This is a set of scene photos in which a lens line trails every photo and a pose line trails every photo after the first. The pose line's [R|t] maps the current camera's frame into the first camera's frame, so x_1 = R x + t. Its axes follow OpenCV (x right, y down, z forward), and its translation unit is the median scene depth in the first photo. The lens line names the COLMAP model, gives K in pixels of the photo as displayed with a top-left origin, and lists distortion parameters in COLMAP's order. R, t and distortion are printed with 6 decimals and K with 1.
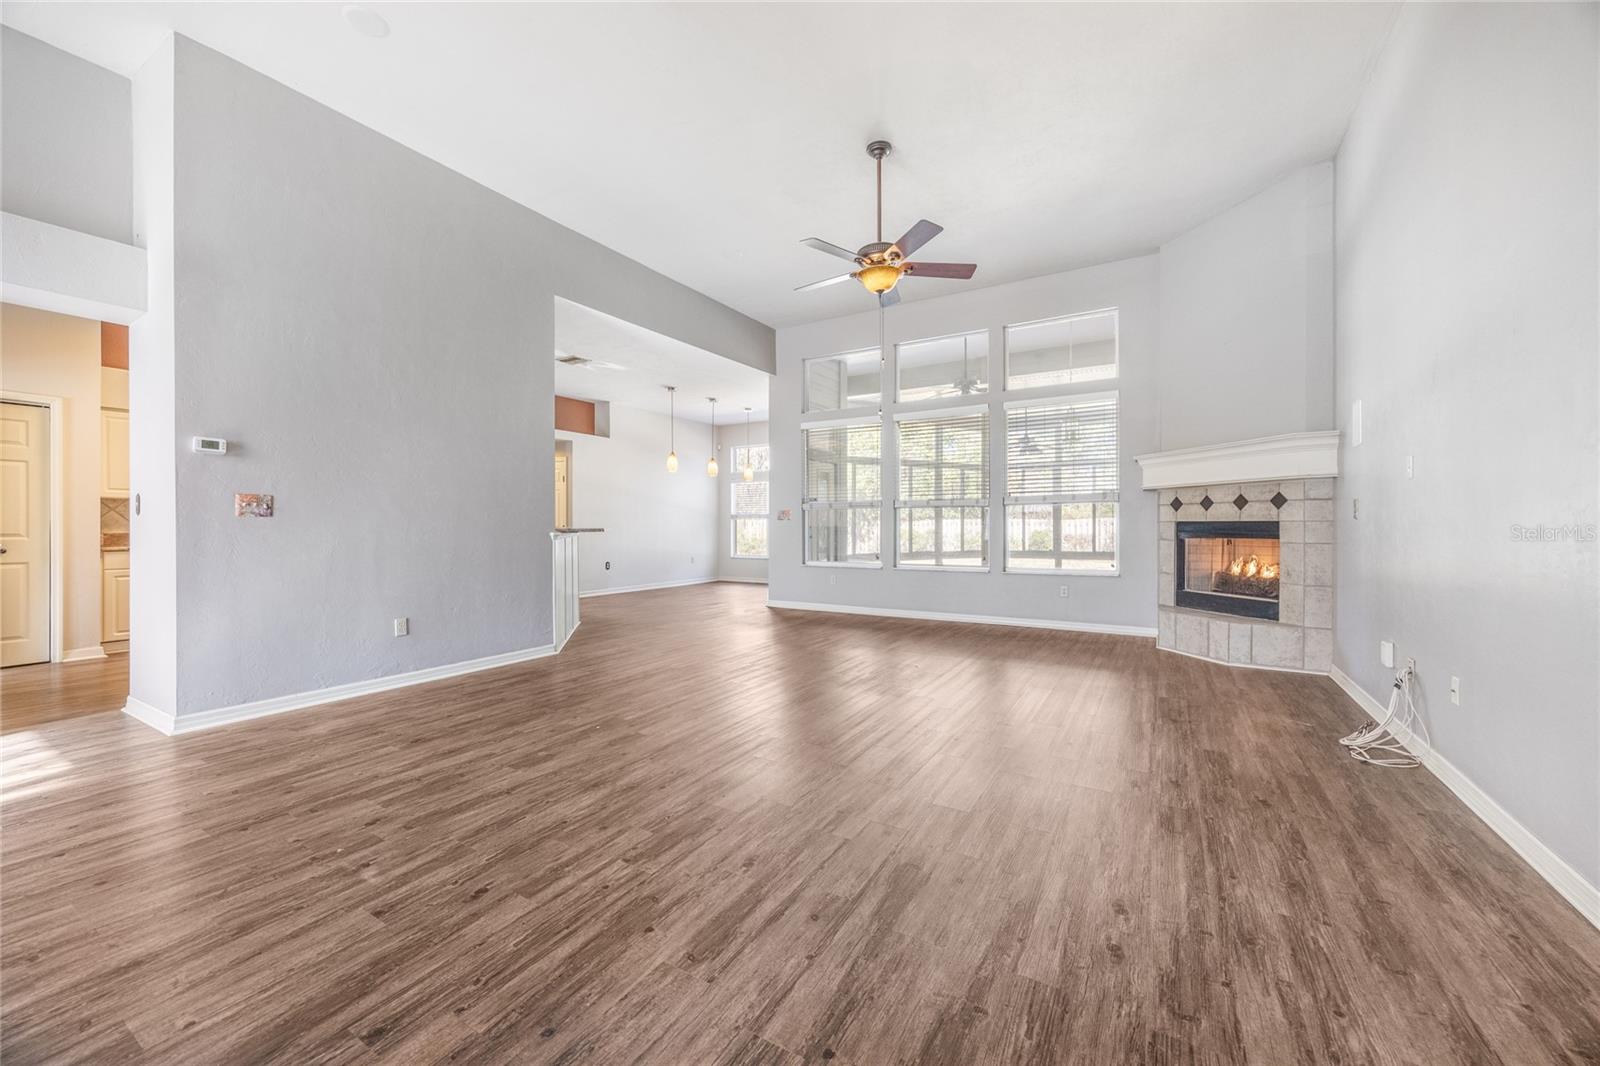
lens RADIAL K [[607.0, 0, 800.8], [0, 607.0, 532.9], [0, 0, 1]] dist [-0.004889, 0.000330]
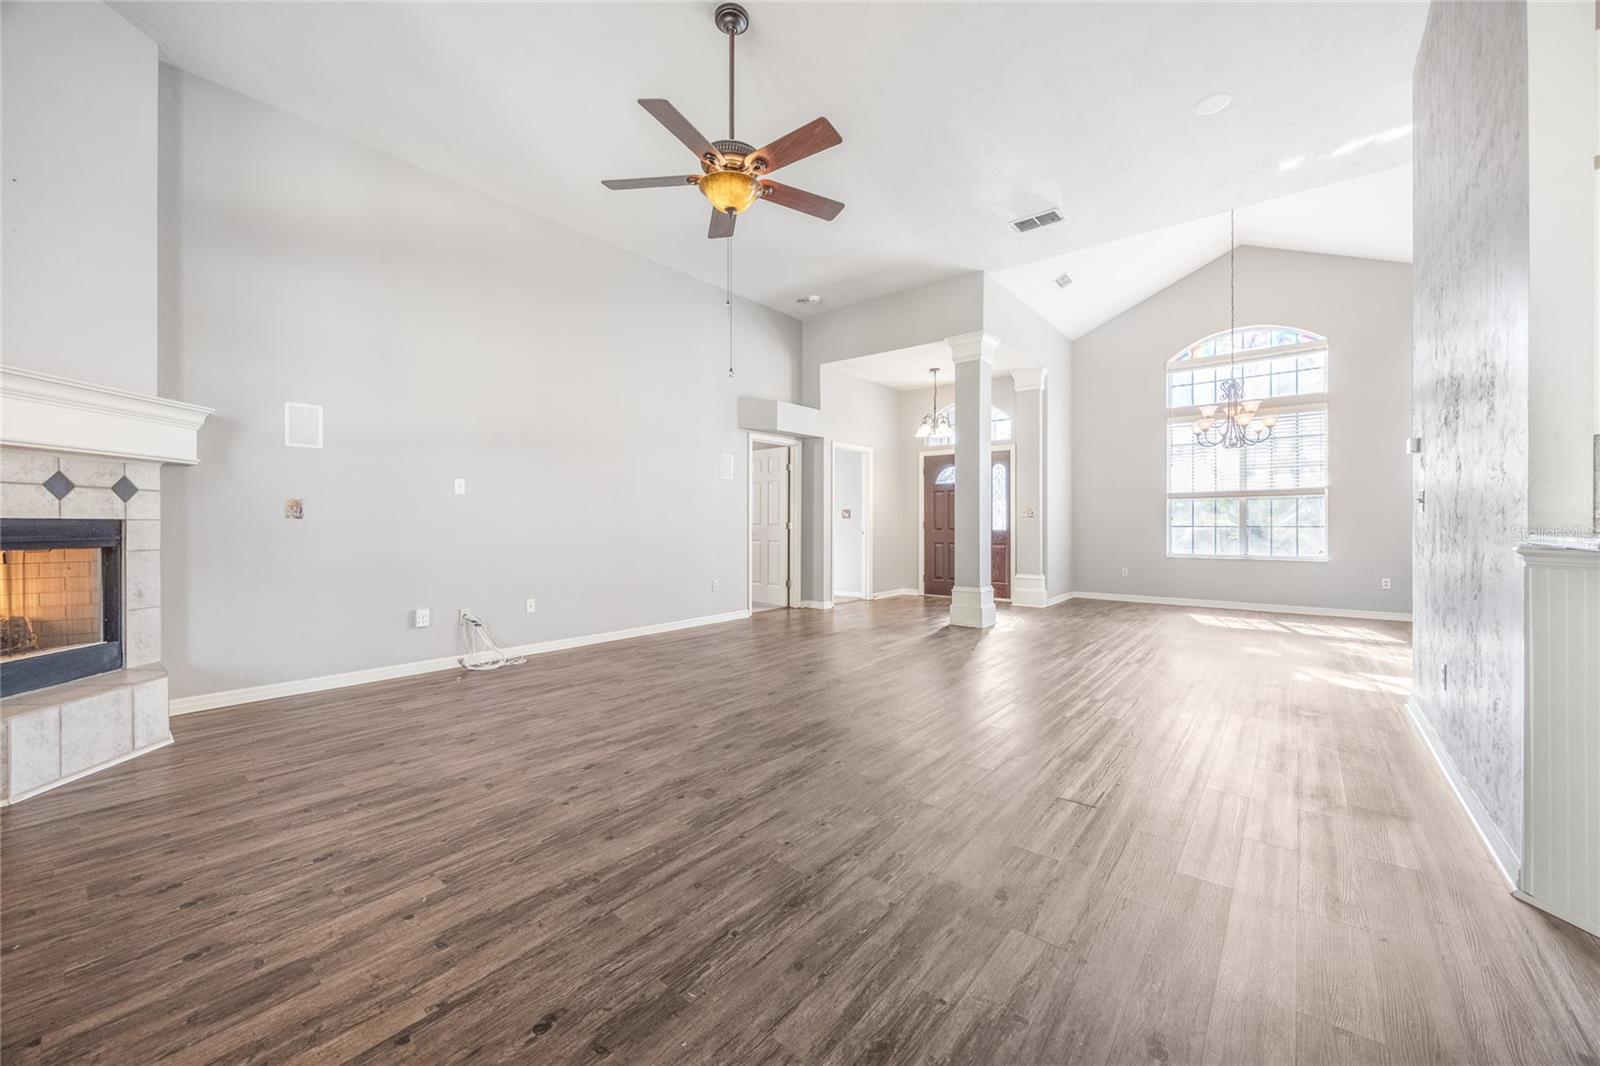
lens RADIAL K [[607.0, 0, 804.4], [0, 607.0, 525.6], [0, 0, 1]] dist [-0.004889, 0.000330]
pose [[-0.990225, 0.002455, 0.139455, -0.056167], [0.005014, 0.999825, 0.018003, -0.022219], [-0.139387, 0.018526, -0.990065, 1.680032]]
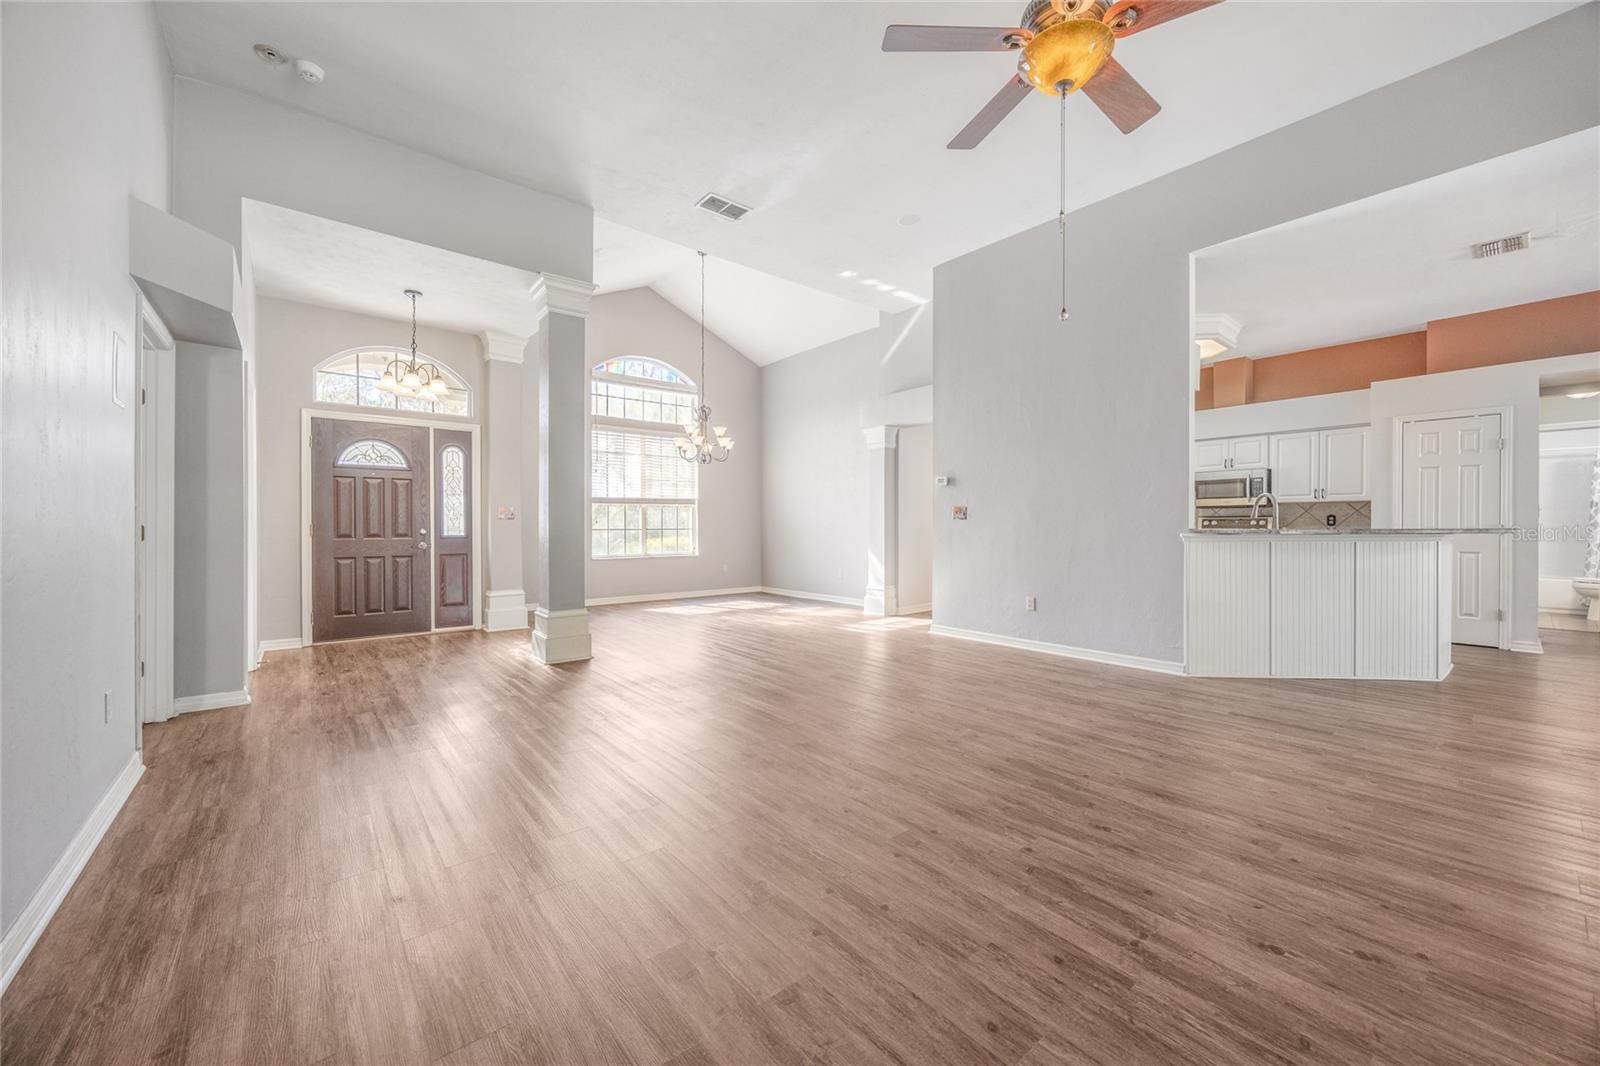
lens RADIAL K [[607.0, 0, 804.0], [0, 607.0, 532.1], [0, 0, 1]] dist [-0.004889, 0.000330]
pose [[-0.331347, 0.011502, -0.943439, 0.690112], [-0.011601, 0.999800, 0.016264, -0.011904], [0.943438, 0.016334, -0.331147, 0.938041]]
